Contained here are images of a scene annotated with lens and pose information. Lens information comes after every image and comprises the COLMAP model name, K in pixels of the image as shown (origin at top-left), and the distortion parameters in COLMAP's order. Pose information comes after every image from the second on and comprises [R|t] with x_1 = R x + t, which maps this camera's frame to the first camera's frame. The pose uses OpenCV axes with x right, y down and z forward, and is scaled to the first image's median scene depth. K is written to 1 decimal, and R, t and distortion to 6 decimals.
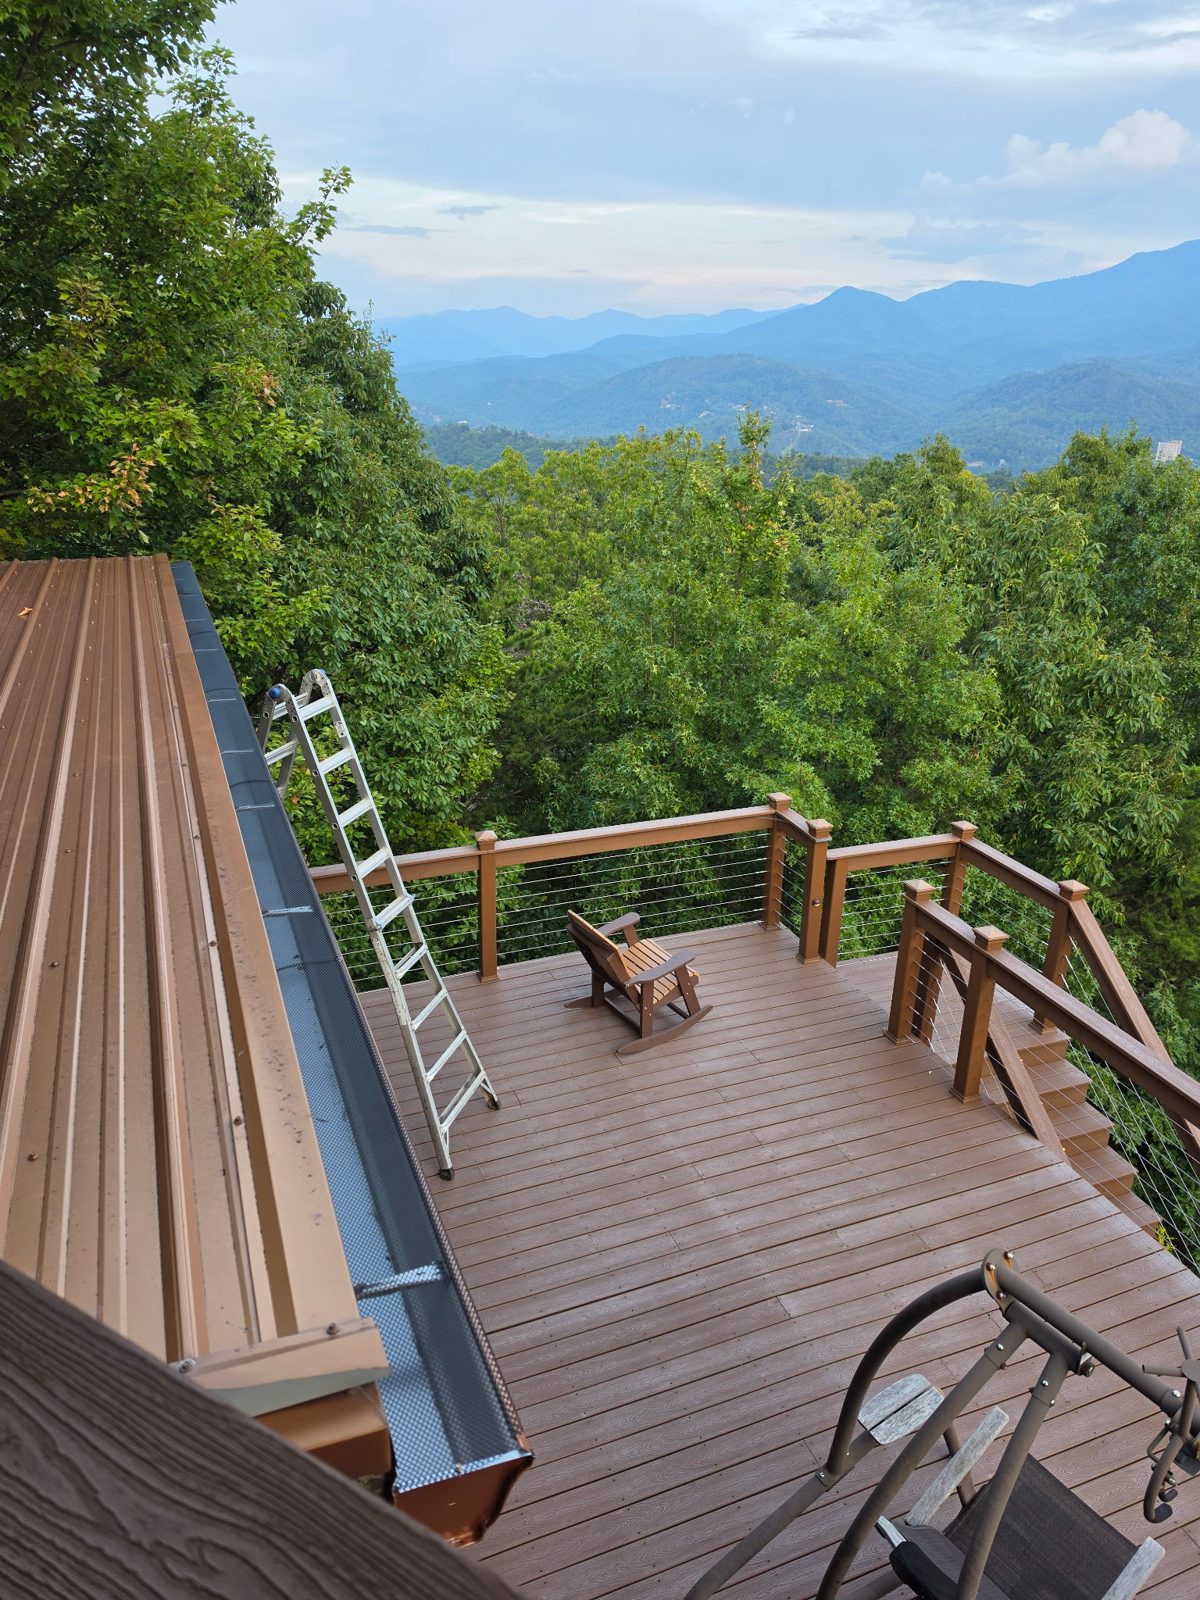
lens RADIAL K [[1091.1, 0, 600.7], [0, 1091.1, 822.1], [0, 0, 1]] dist [0.086684, -0.113894]
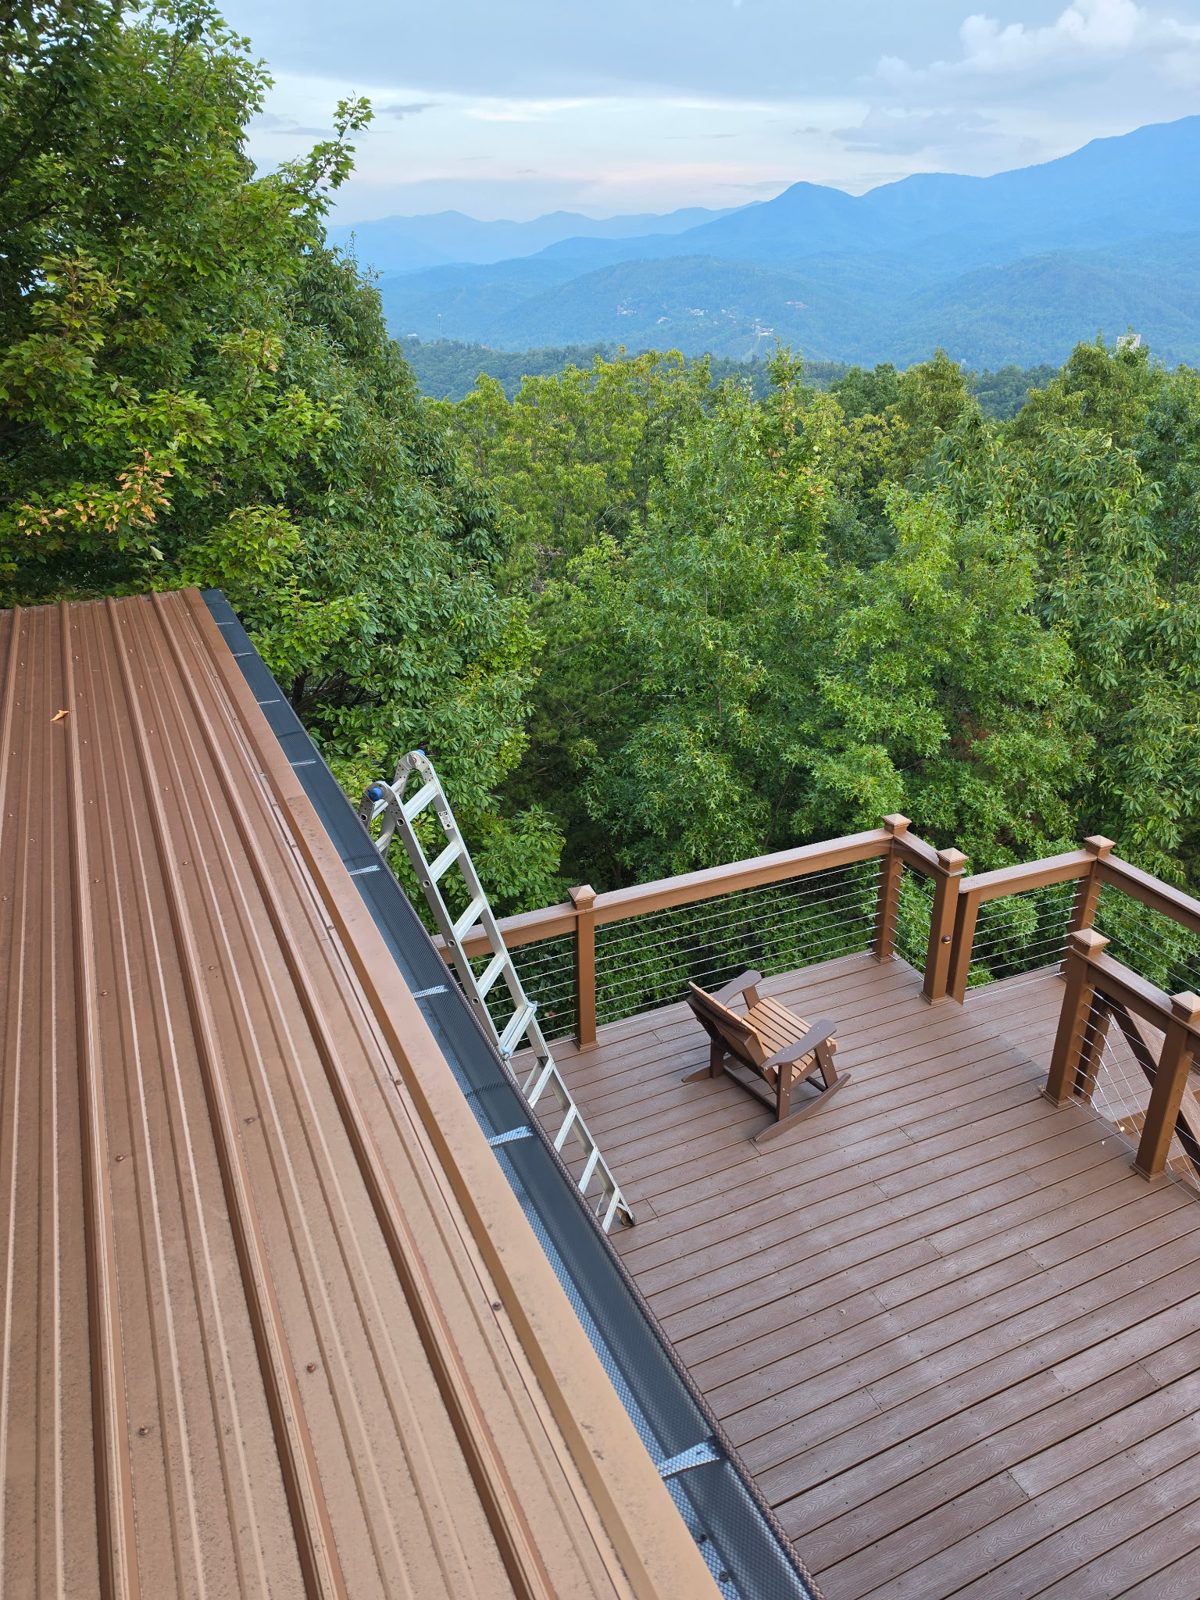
lens RADIAL K [[1074.7, 0, 600.1], [0, 1074.7, 797.1], [0, 0, 1]] dist [0.048276, -0.057758]
pose [[0.998102, -0.047208, 0.039555, -0.102541], [0.044432, 0.996671, 0.068354, -0.102517], [-0.042651, -0.066467, 0.996877, 0.125016]]
